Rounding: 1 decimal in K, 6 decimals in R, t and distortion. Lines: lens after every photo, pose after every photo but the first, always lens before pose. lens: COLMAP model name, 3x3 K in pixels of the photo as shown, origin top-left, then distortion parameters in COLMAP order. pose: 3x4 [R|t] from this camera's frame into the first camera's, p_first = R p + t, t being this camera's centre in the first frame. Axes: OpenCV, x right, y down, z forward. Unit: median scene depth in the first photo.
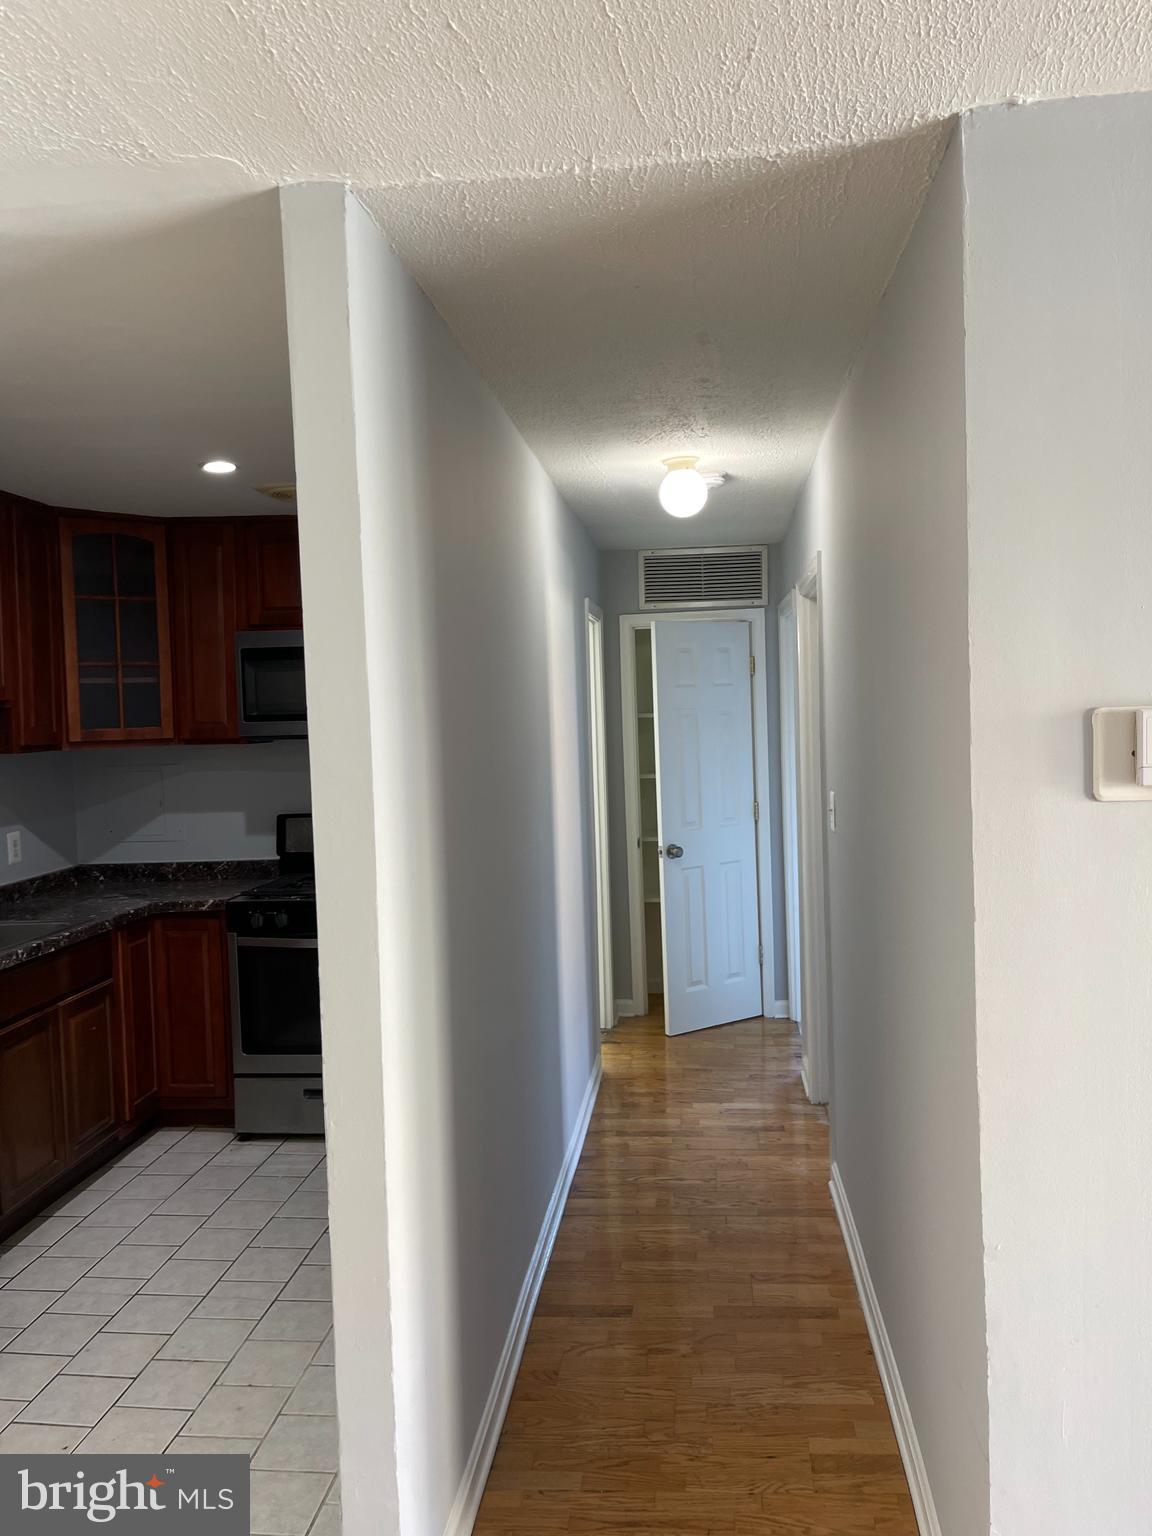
lens RADIAL K [[1159.3, 0, 587.3], [0, 1159.3, 766.7], [0, 0, 1]] dist [0.055945, -0.085528]
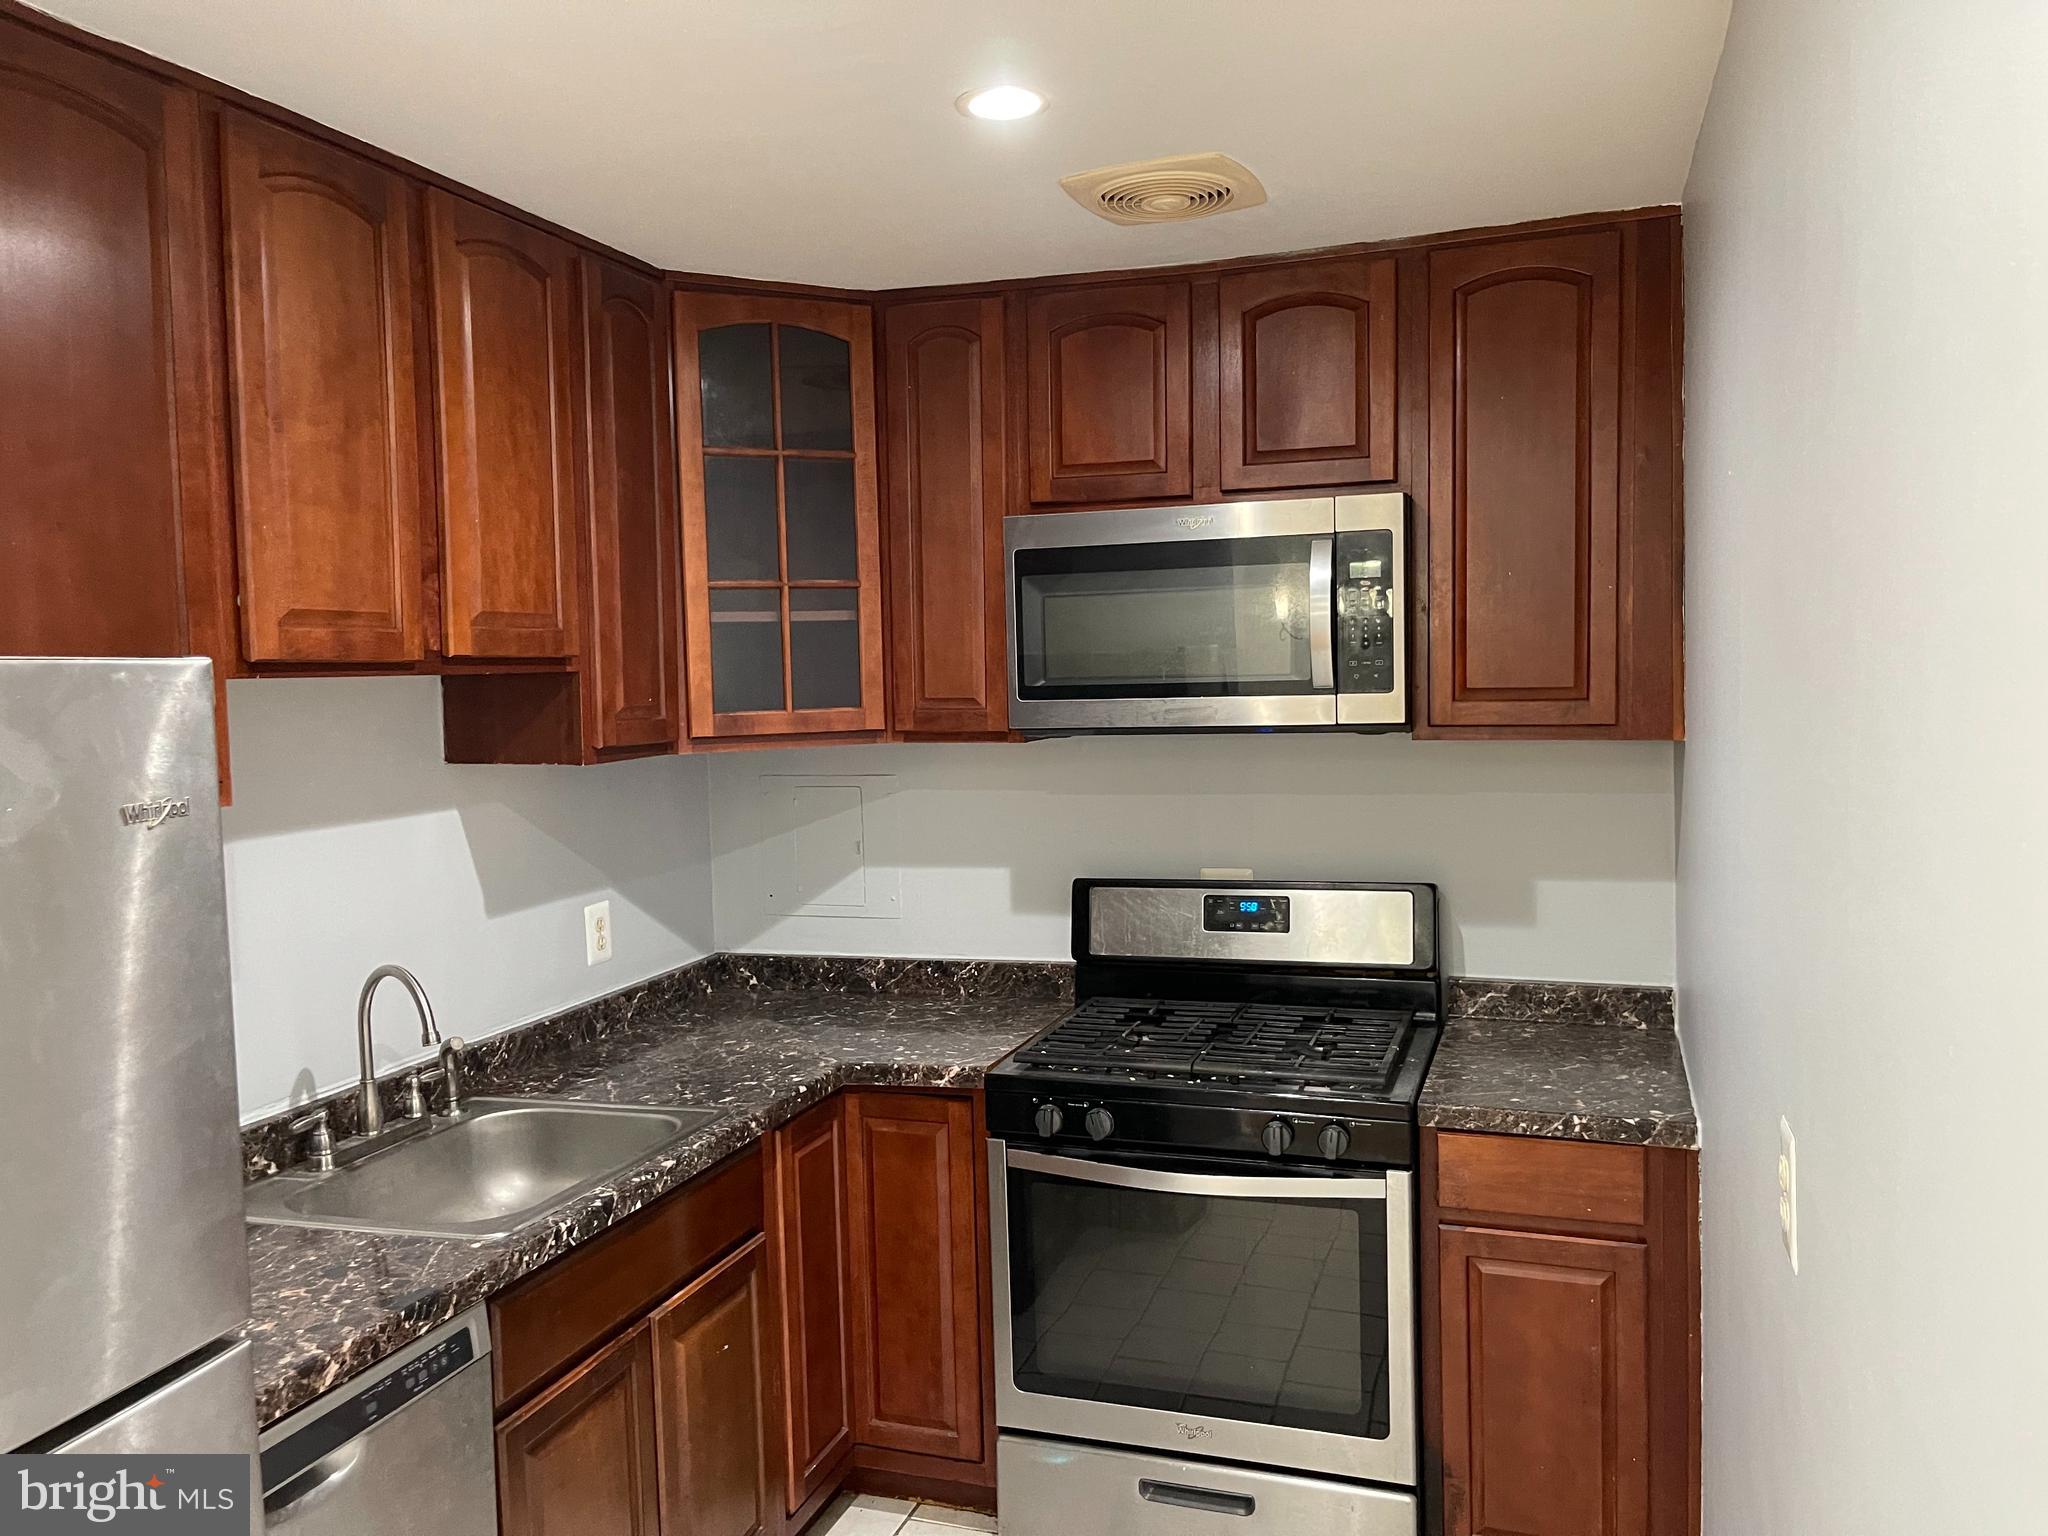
lens RADIAL K [[1545.8, 0, 1042.4], [0, 1545.8, 770.8], [0, 0, 1]] dist [0.055945, -0.085528]
pose [[0.974526, 0.018689, -0.223493, -0.141820], [-0.012585, 0.999509, 0.028706, -0.027662], [0.223920, -0.025162, 0.974283, 0.372176]]
